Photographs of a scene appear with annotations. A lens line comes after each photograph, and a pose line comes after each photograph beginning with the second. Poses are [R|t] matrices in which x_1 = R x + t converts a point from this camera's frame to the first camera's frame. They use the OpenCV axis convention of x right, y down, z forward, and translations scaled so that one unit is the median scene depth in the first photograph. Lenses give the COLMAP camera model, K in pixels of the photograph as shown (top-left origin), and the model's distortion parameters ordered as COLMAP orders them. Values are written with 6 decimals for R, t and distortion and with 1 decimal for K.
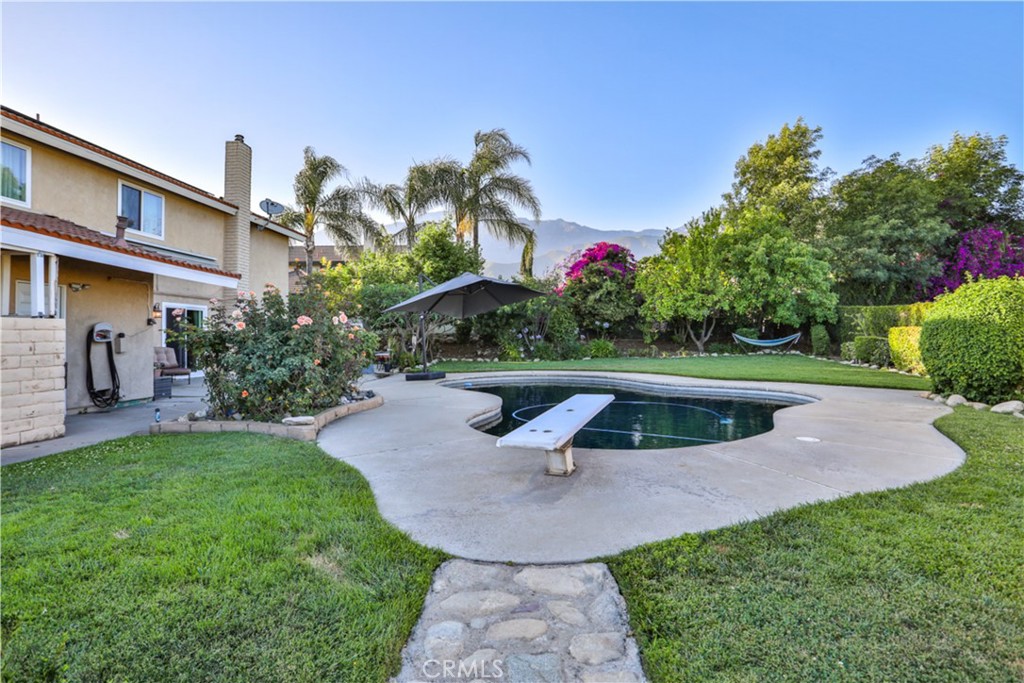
lens RADIAL K [[540.4, 0, 517.2], [0, 540.4, 345.0], [0, 0, 1]] dist [-0.051209, 0.019684]
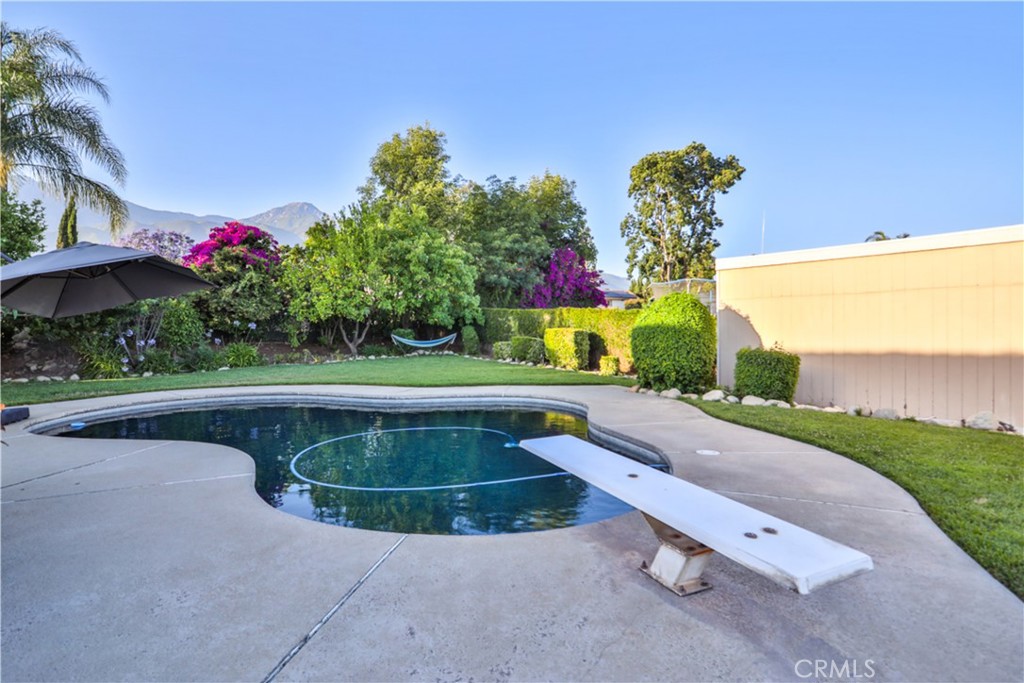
lens RADIAL K [[540.4, 0, 507.6], [0, 540.4, 335.1], [0, 0, 1]] dist [-0.051209, 0.019684]
pose [[0.717672, -0.011629, 0.696285, -0.116274], [0.020653, 0.999776, -0.004590, -0.011821], [-0.696075, 0.017675, 0.717751, 0.169556]]
